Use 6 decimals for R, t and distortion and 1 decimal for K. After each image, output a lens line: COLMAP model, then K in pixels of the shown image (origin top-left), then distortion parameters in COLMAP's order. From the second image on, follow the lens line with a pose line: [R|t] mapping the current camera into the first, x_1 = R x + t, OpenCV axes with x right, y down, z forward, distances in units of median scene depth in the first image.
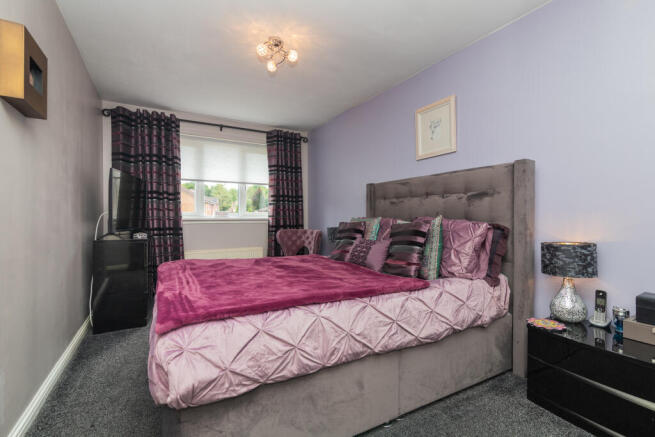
lens RADIAL K [[299.2, 0, 327.6], [0, 299.2, 216.9], [0, 0, 1]] dist [0.000360, -0.001007]
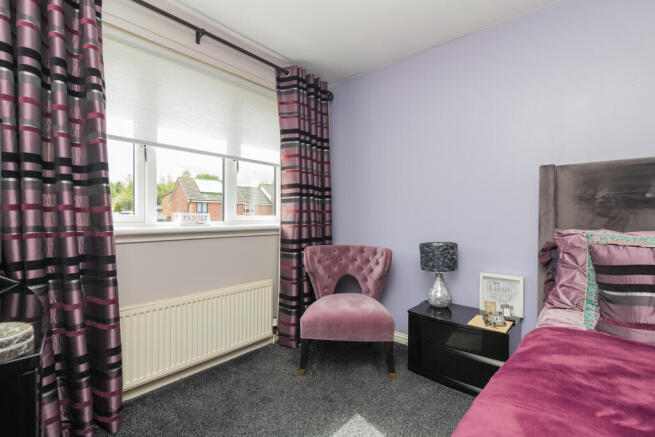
lens RADIAL K [[299.2, 0, 326.6], [0, 299.2, 220.6], [0, 0, 1]] dist [0.000360, -0.001007]
pose [[0.961395, 0.001653, 0.275168, -0.320896], [-0.004971, 0.999923, 0.011360, -0.014899], [-0.275128, -0.012289, 0.961329, 0.537491]]
